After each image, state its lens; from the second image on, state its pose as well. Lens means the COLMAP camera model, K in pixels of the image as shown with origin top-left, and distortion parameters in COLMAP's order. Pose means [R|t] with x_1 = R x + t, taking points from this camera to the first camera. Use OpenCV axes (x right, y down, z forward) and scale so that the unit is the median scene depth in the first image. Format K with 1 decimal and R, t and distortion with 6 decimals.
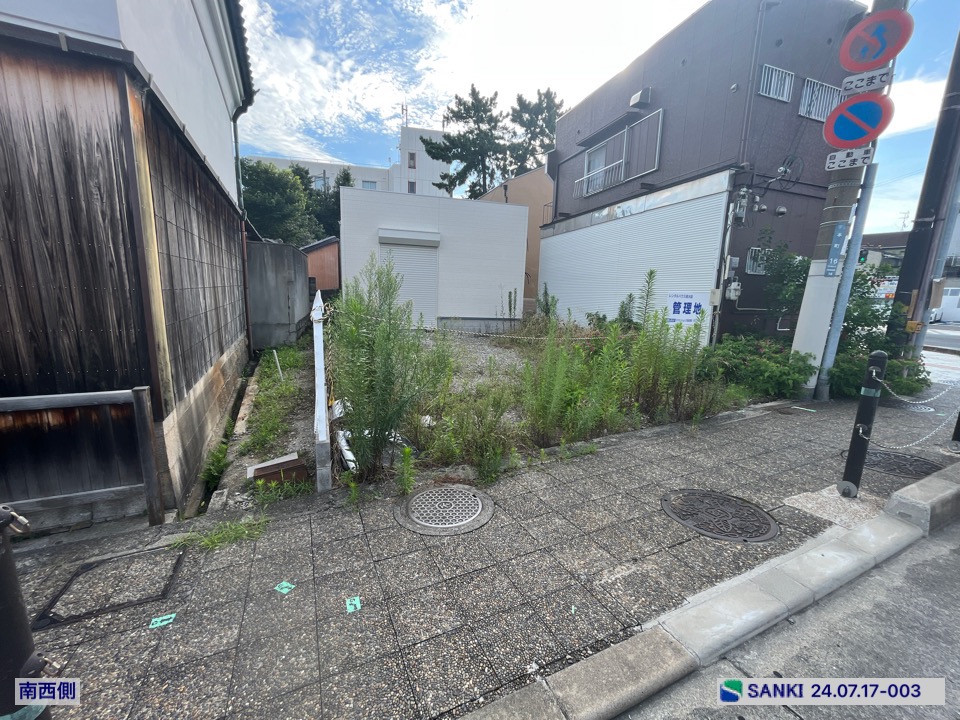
lens RADIAL K [[386.2, 0, 474.6], [0, 386.2, 361.0], [0, 0, 1]] dist [-0.006244, 0.000180]
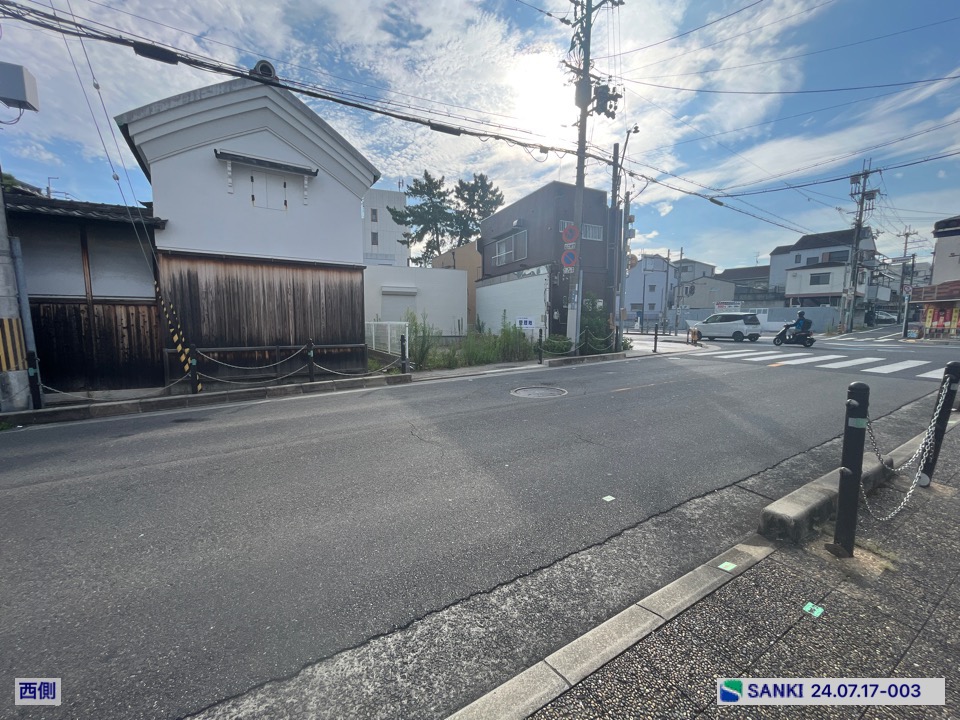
lens RADIAL K [[385.6, 0, 475.4], [0, 385.6, 360.7], [0, 0, 1]] dist [-0.002207, -0.000510]
pose [[0.992151, -0.044524, 0.116849, -0.043301], [0.053740, 0.995586, -0.076939, 0.134185], [-0.112908, 0.082614, 0.990165, -0.676857]]
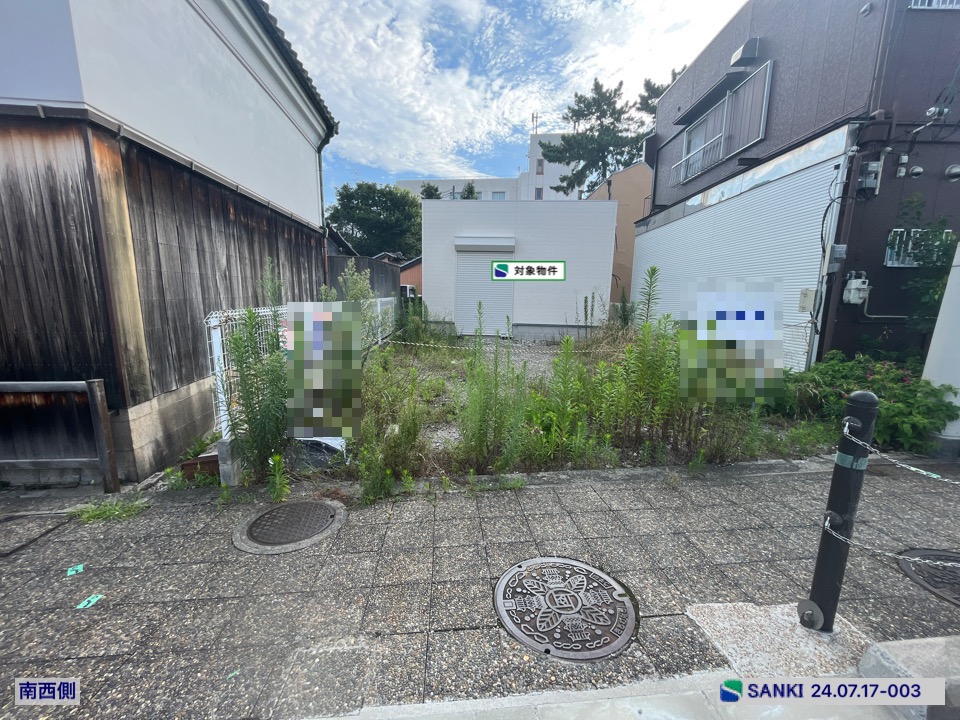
lens RADIAL K [[385.6, 0, 475.4], [0, 385.6, 360.7], [0, 0, 1]] dist [-0.002207, -0.000510]
pose [[0.940748, 0.042012, -0.336494, 0.146797], [-0.047050, 0.998869, -0.006830, -0.008795], [0.335826, 0.022257, 0.941661, 0.053322]]
